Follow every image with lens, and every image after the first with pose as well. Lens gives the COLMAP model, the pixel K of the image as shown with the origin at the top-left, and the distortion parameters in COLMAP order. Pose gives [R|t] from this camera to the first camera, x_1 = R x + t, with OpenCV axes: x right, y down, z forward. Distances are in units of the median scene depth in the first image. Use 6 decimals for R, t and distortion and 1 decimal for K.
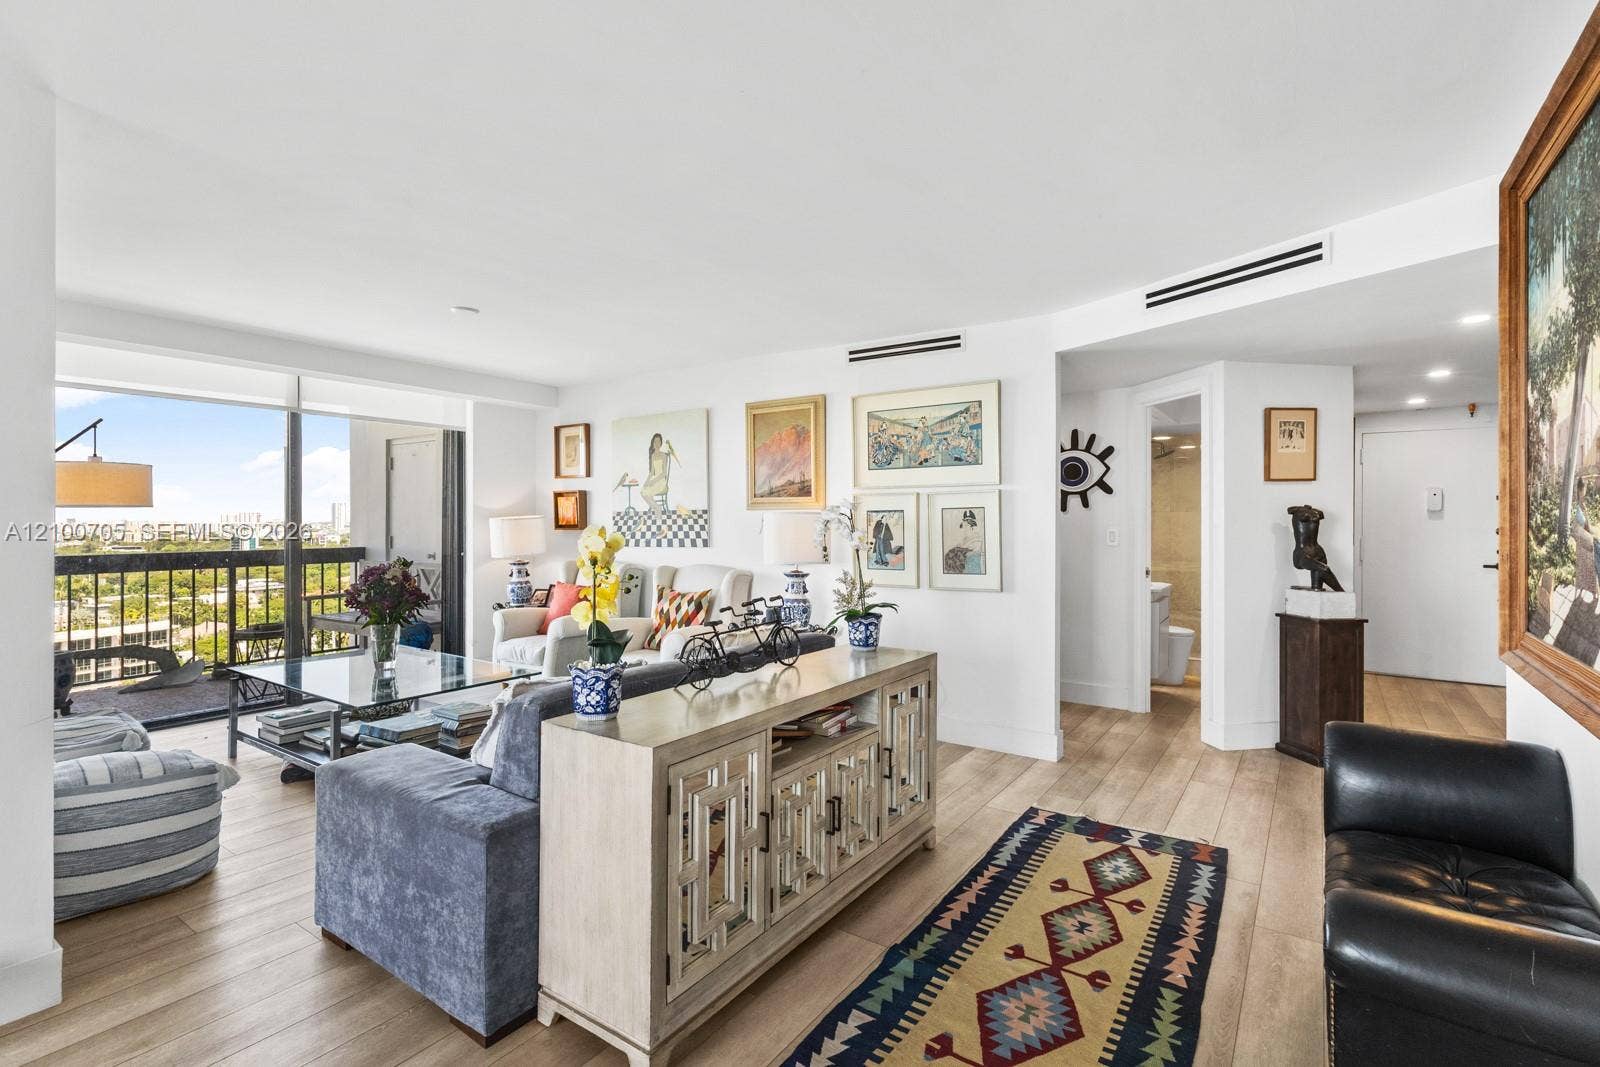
lens RADIAL K [[740.9, 0, 807.0], [0, 740.9, 525.7], [0, 0, 1]] dist [0.011712, -0.000076]
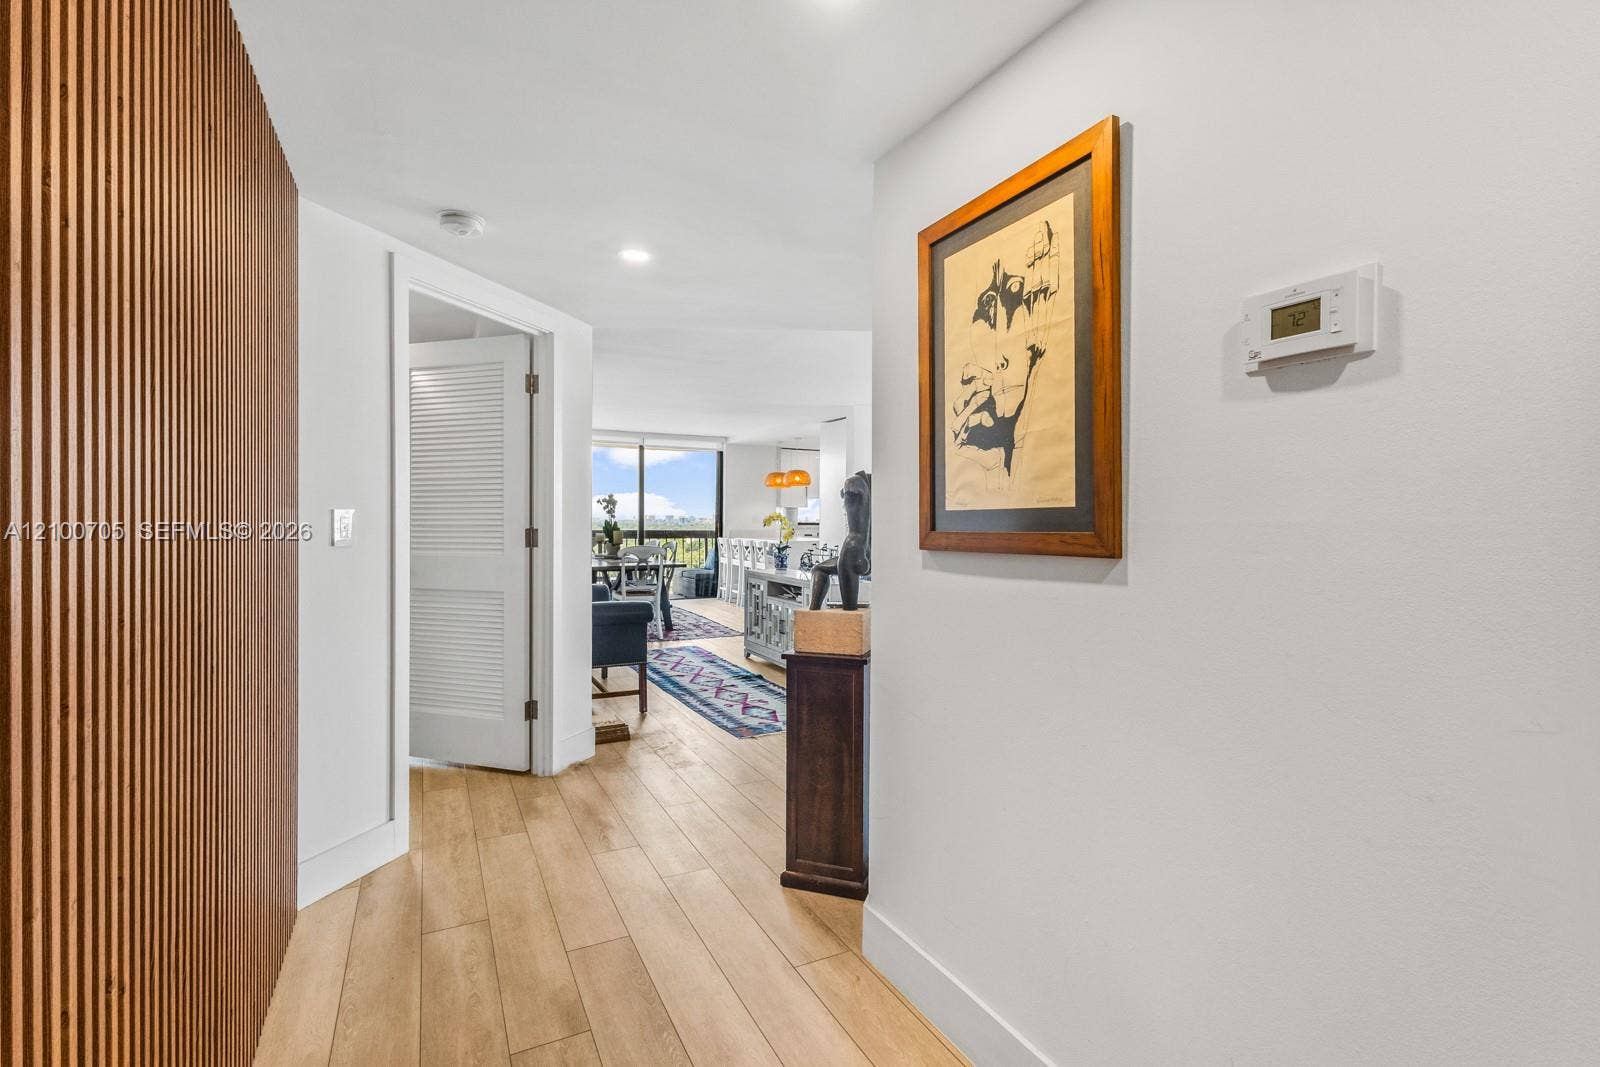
lens RADIAL K [[740.9, 0, 807.0], [0, 740.9, 525.7], [0, 0, 1]] dist [0.011712, -0.000076]
pose [[-0.467190, 0.005809, -0.884138, 1.143017], [-0.006602, 0.999928, 0.010059, 0.010819], [0.884132, 0.010537, -0.467118, 1.156865]]
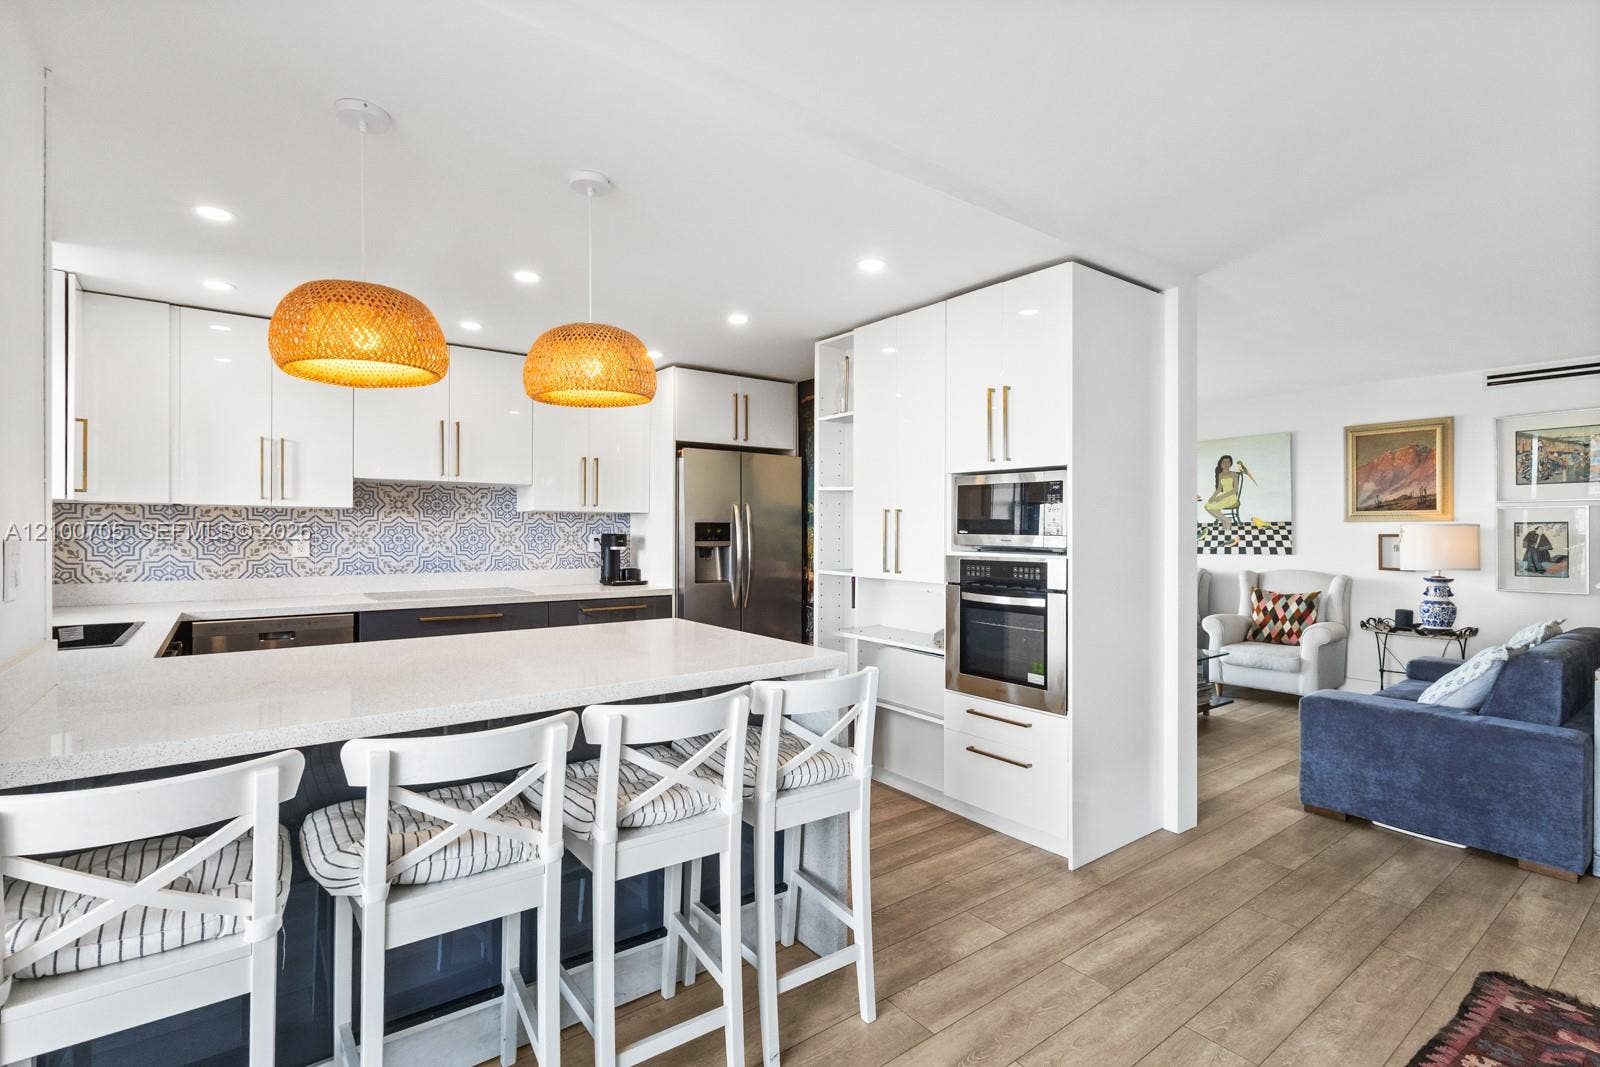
lens RADIAL K [[740.9, 0, 807.0], [0, 740.9, 525.7], [0, 0, 1]] dist [0.011712, -0.000076]
pose [[0.951524, -0.002060, -0.307568, -0.537218], [-0.002074, 0.999912, -0.013114, 0.001204], [0.307568, 0.013117, 0.951436, -0.341429]]
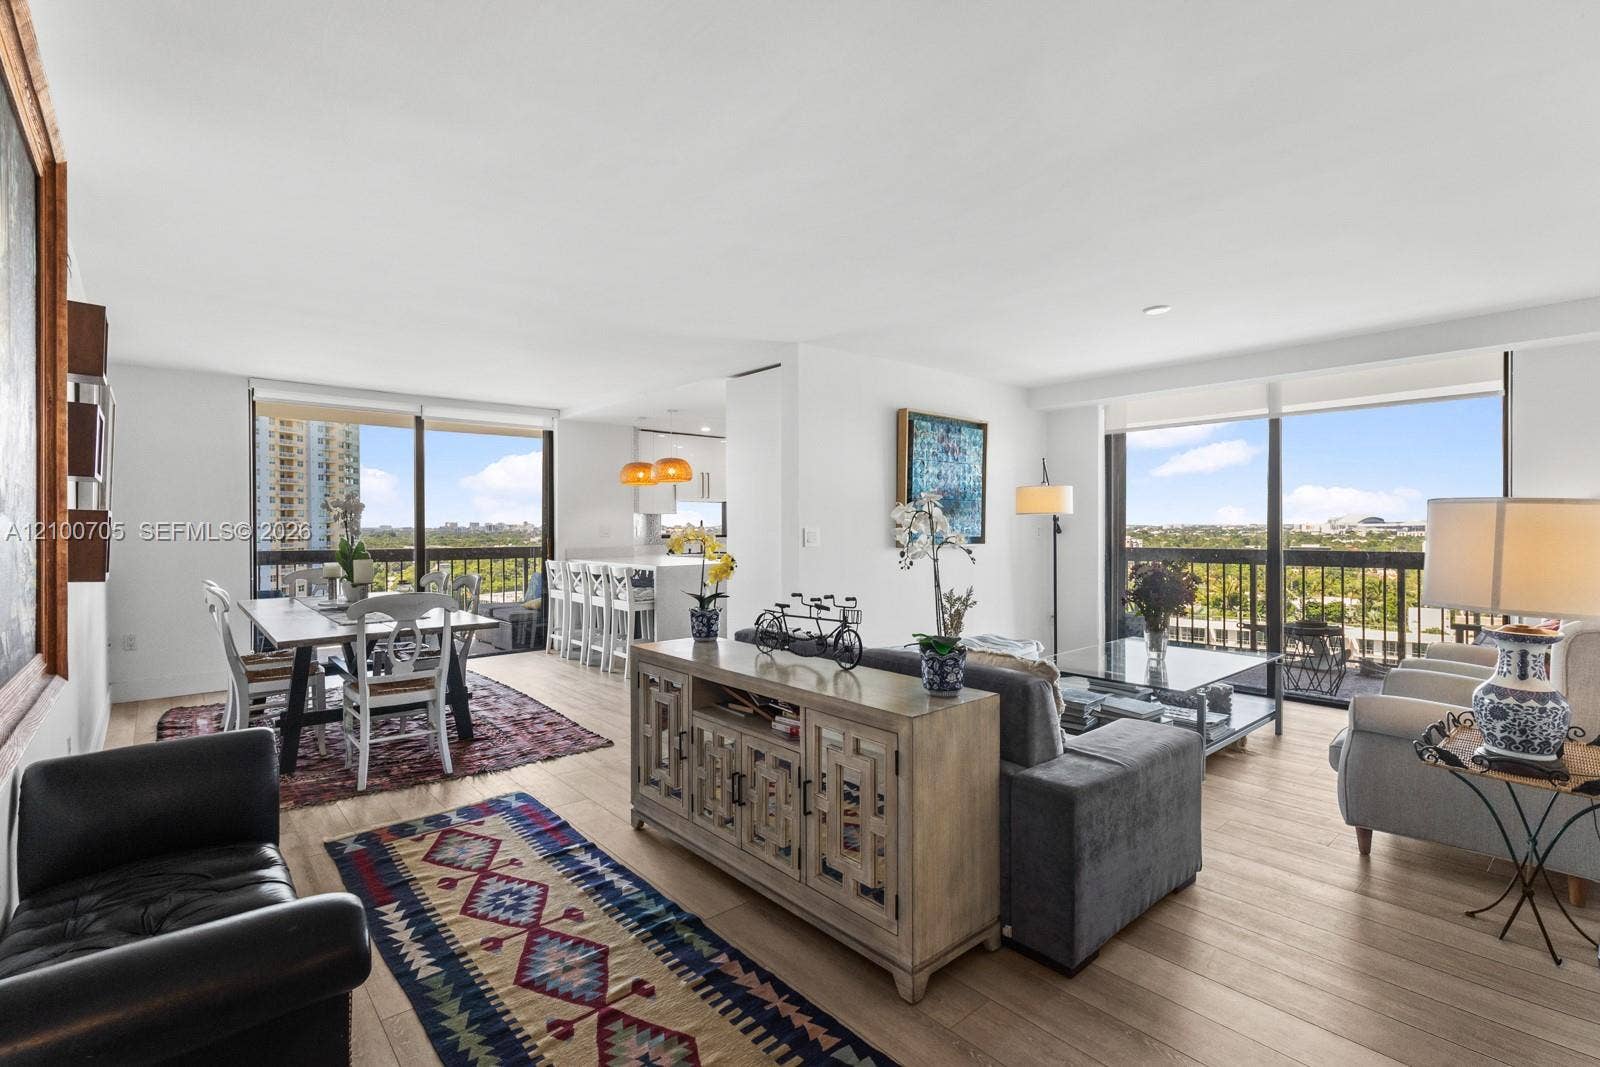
lens RADIAL K [[732.0, 0, 800.0], [0, 732.0, 533.5], [0, 0, 1]] dist [0.009903, 0.000165]
pose [[-0.246937, 0.011914, -0.968958, 0.548596], [-0.001786, 0.999917, 0.012750, -0.001924], [0.969030, 0.004879, -0.246896, 0.697843]]
